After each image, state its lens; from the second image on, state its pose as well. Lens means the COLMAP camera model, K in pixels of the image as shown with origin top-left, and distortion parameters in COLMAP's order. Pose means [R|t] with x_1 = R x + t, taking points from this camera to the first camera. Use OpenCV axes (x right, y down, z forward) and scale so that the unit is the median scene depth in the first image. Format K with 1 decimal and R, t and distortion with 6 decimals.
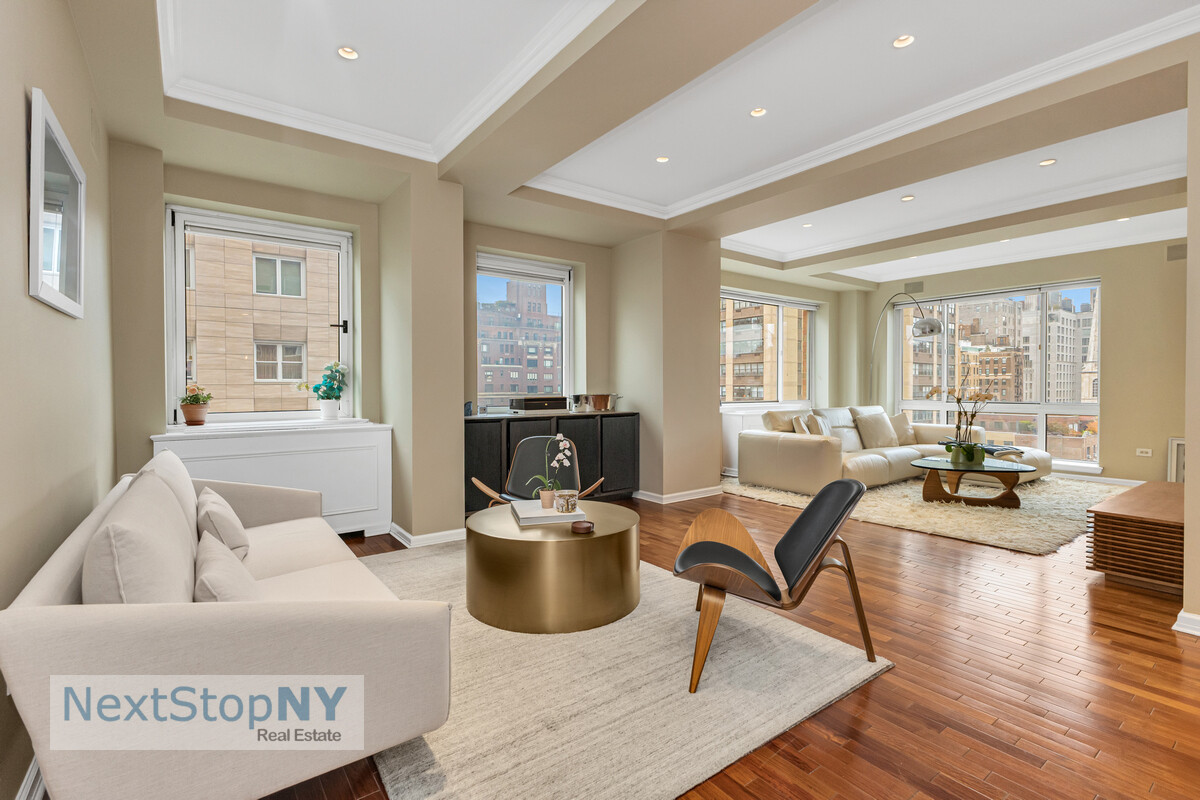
lens RADIAL K [[529.0, 0, 608.4], [0, 529.0, 379.4], [0, 0, 1]] dist [0.000120, -0.000018]
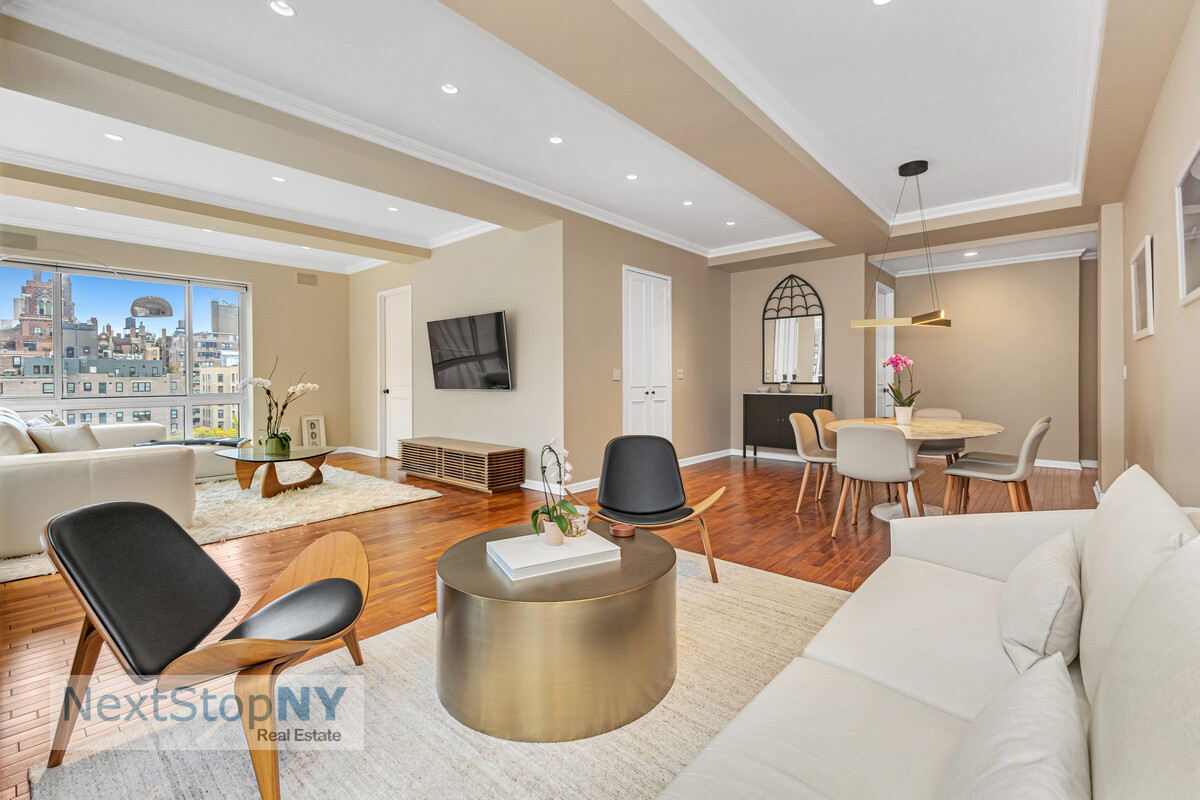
lens RADIAL K [[529.0, 0, 608.4], [0, 529.0, 379.4], [0, 0, 1]] dist [0.000120, -0.000018]
pose [[-0.204713, 0.001781, 0.978820, -0.475257], [-0.011870, 0.999920, -0.004302, 0.013769], [-0.978750, -0.012499, -0.204675, 0.600471]]
